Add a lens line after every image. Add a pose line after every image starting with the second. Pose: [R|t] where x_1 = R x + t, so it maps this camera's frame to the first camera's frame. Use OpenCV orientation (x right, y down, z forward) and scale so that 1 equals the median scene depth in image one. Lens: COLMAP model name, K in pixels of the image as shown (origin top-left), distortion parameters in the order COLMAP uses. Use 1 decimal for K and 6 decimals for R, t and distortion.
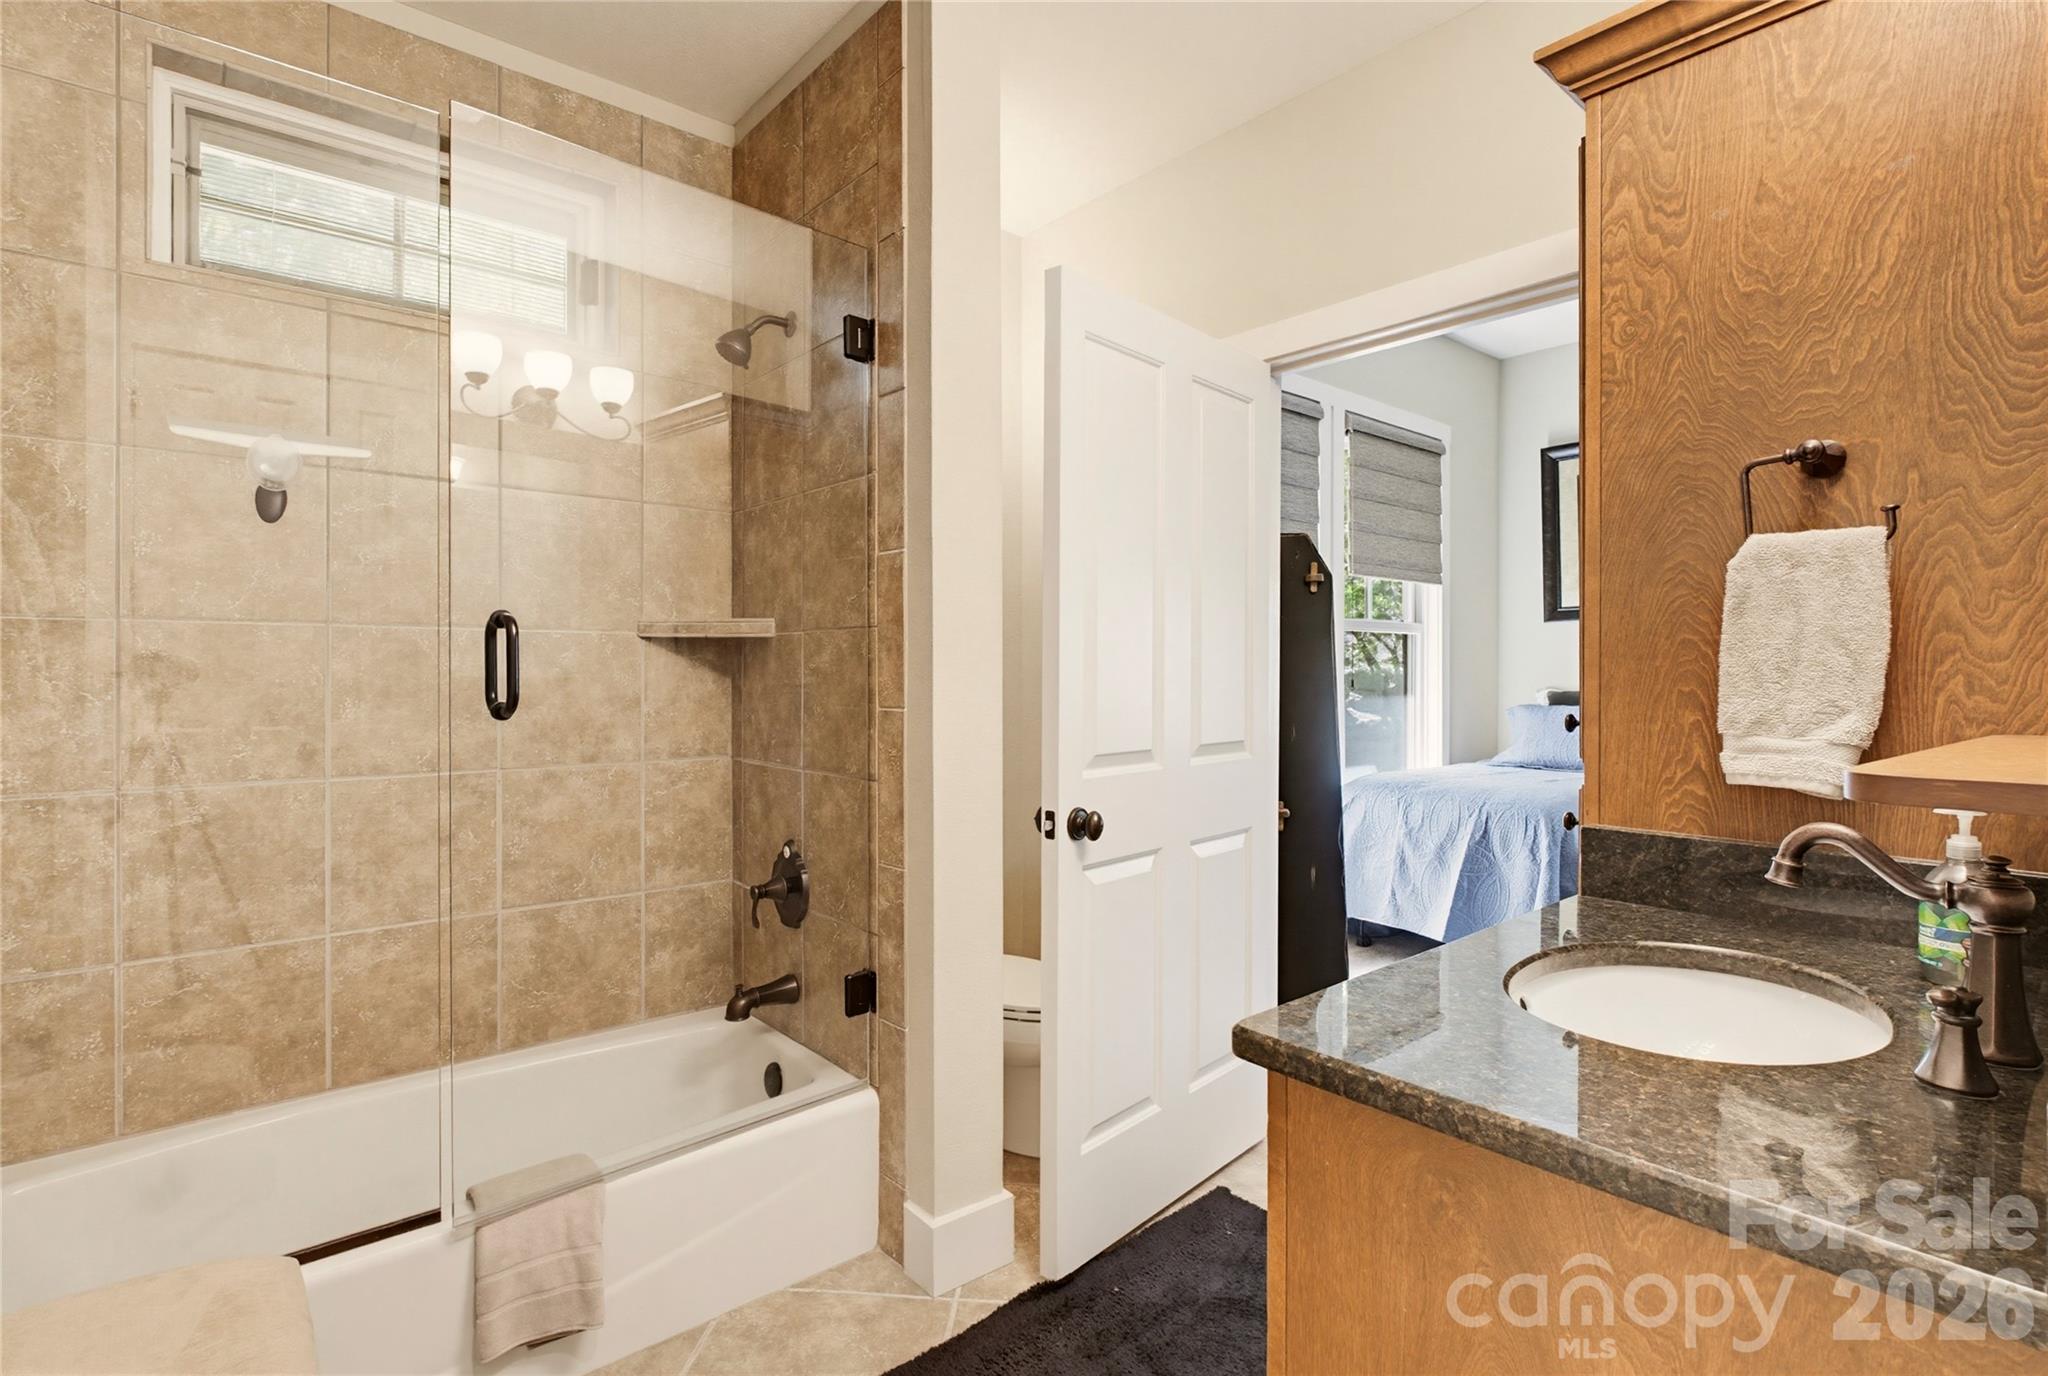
lens RADIAL K [[981.3, 0, 1033.9], [0, 981.3, 672.7], [0, 0, 1]] dist [-0.007581, 0.001120]
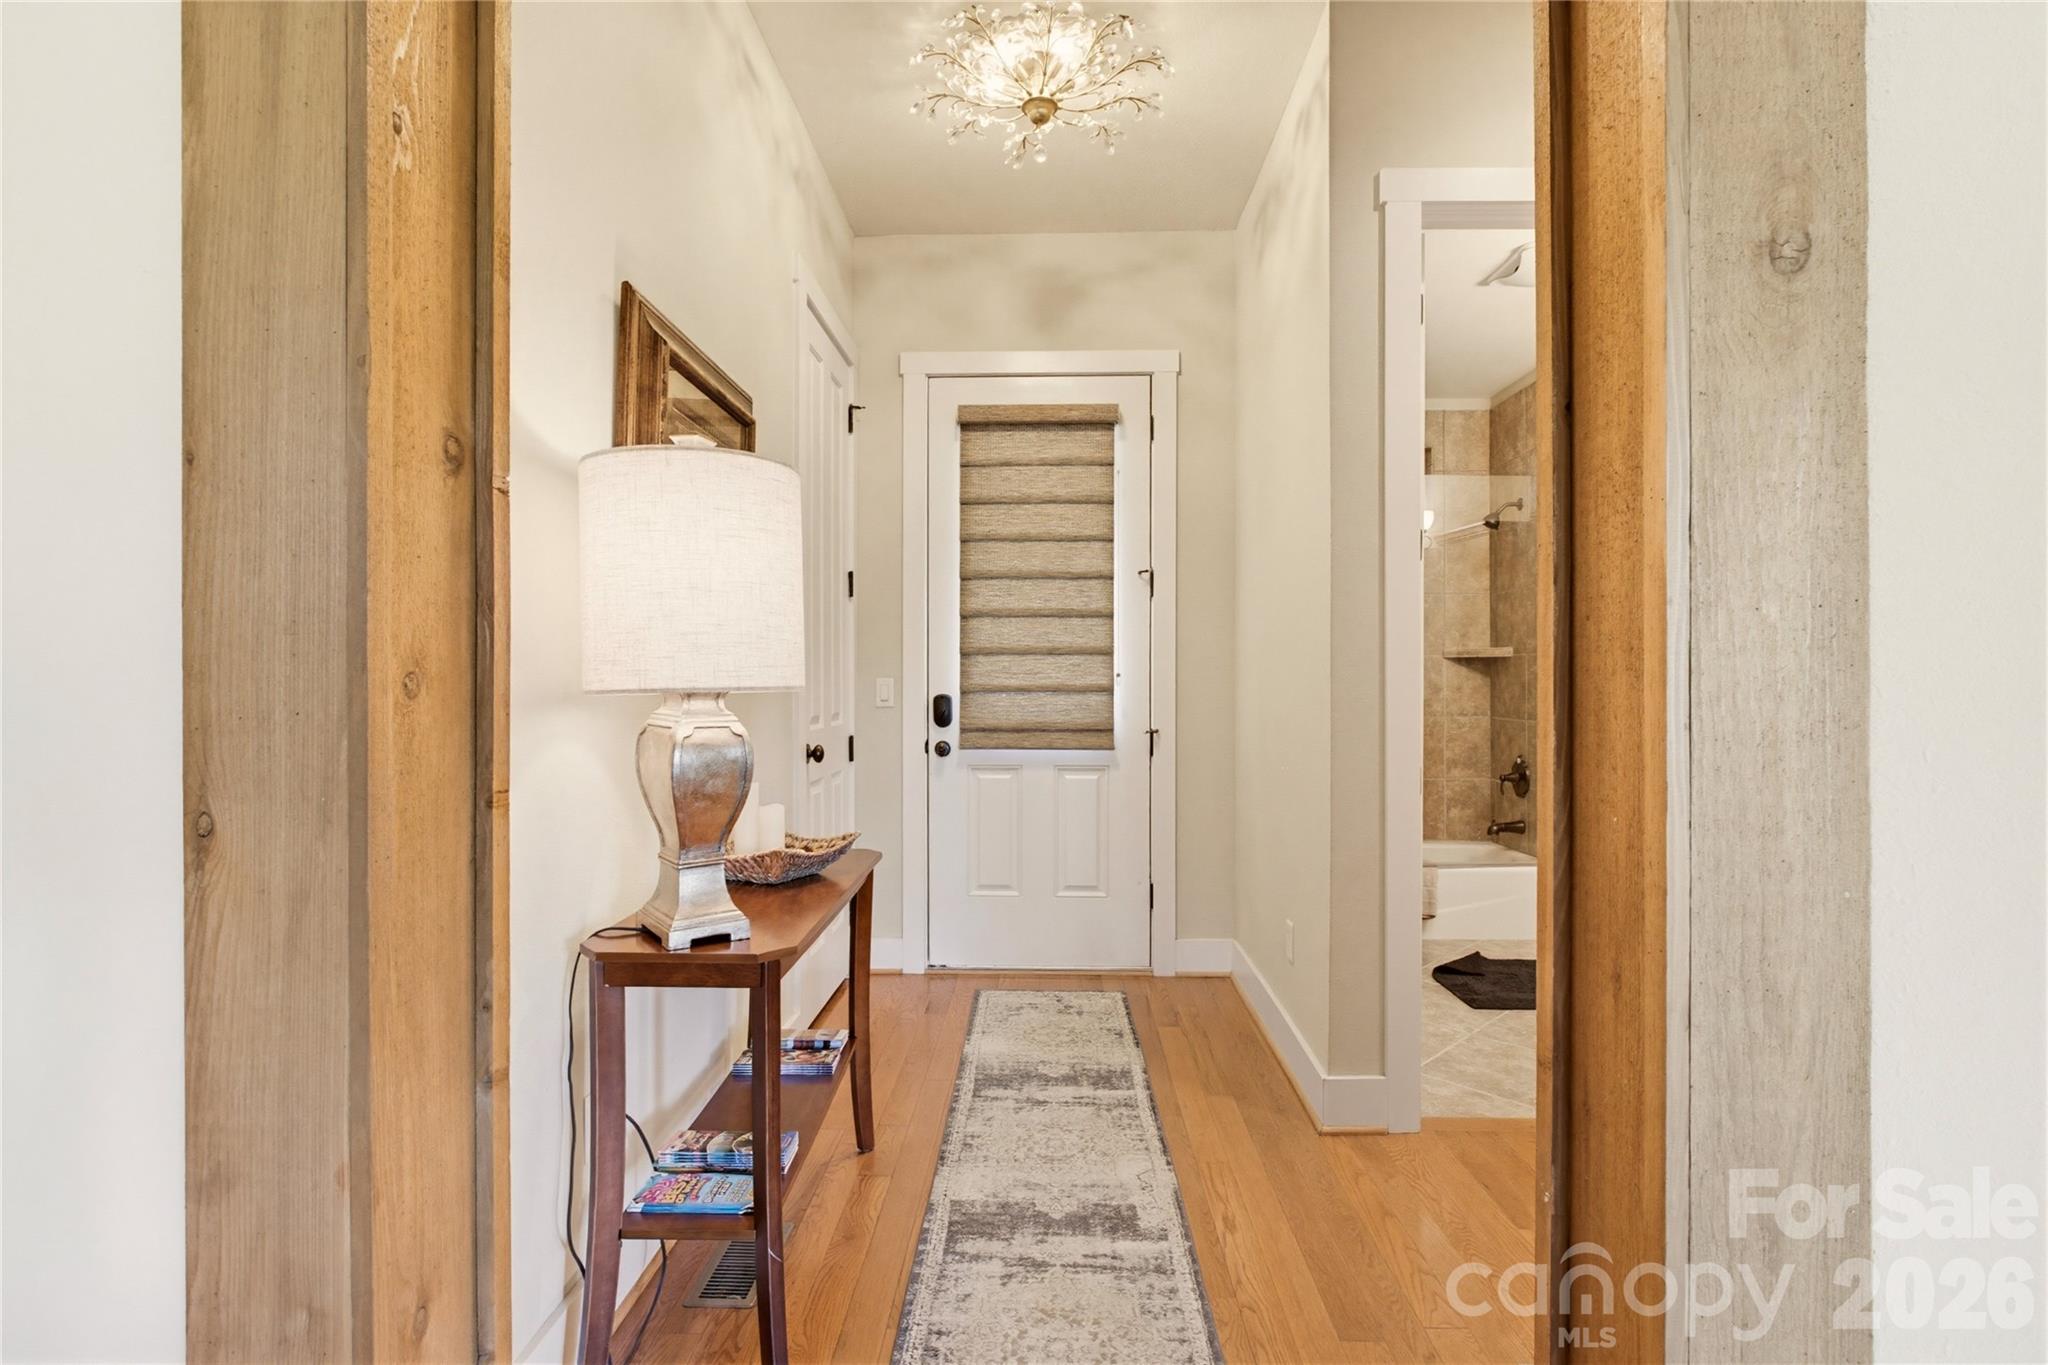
lens RADIAL K [[981.3, 0, 1043.7], [0, 981.3, 688.0], [0, 0, 1]] dist [-0.007581, 0.001120]
pose [[0.762470, 0.000803, -0.647023, 0.332577], [-0.003022, 0.999993, -0.002320, 0.039495], [0.647017, 0.003724, 0.762467, -1.271946]]
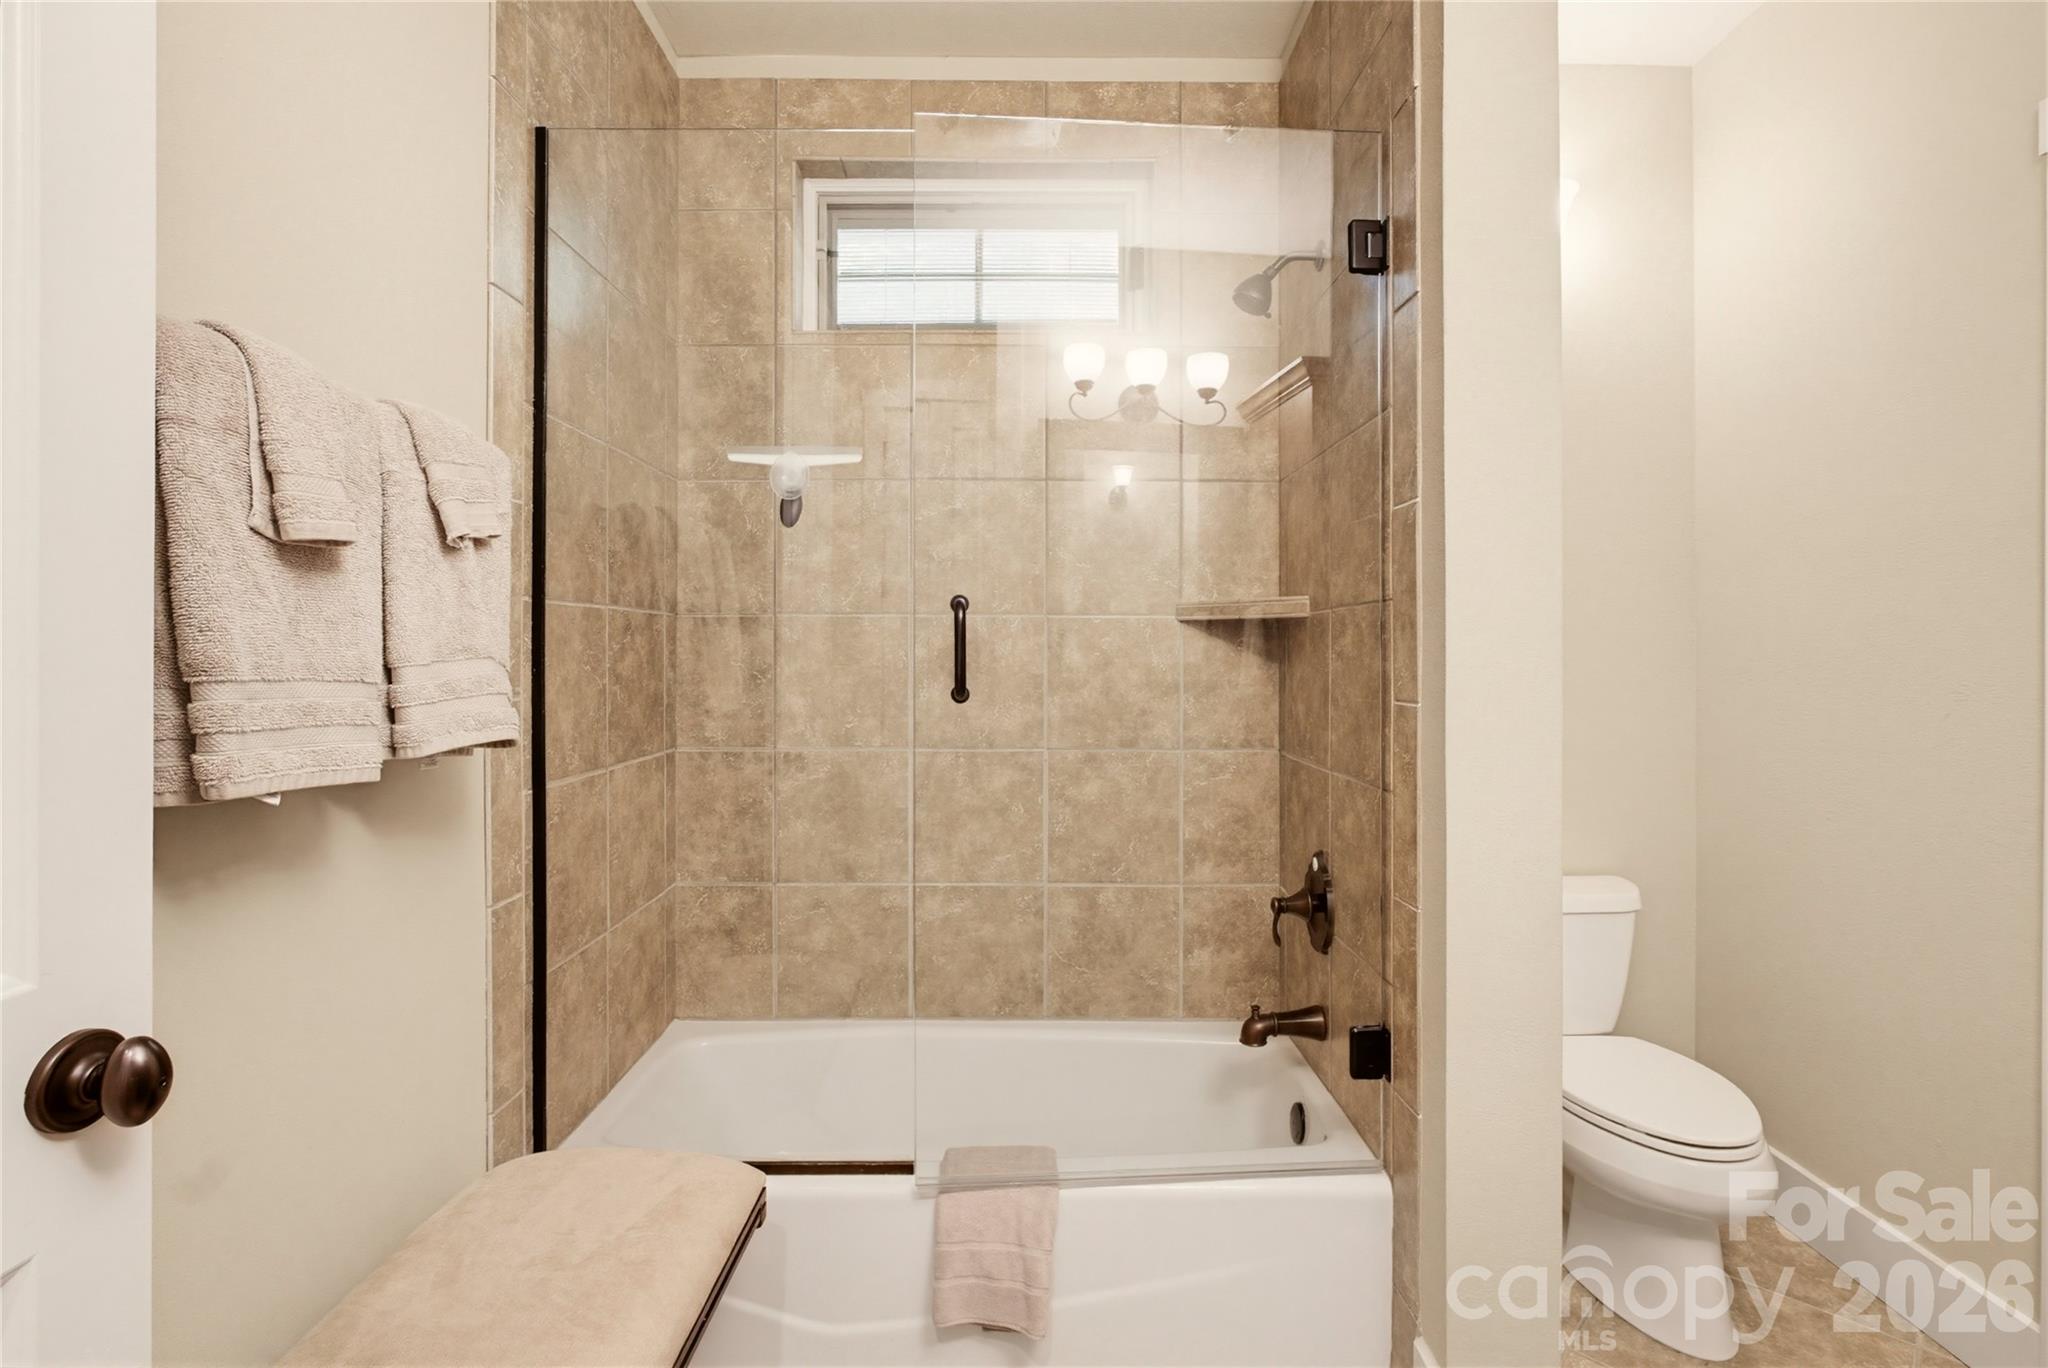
lens RADIAL K [[981.3, 0, 1033.2], [0, 981.3, 651.4], [0, 0, 1]] dist [-0.007581, 0.001120]
pose [[0.763246, -0.002915, -0.646101, 0.122892], [-0.001695, 0.999977, -0.006514, 0.000983], [0.646106, 0.006066, 0.763224, 0.184893]]
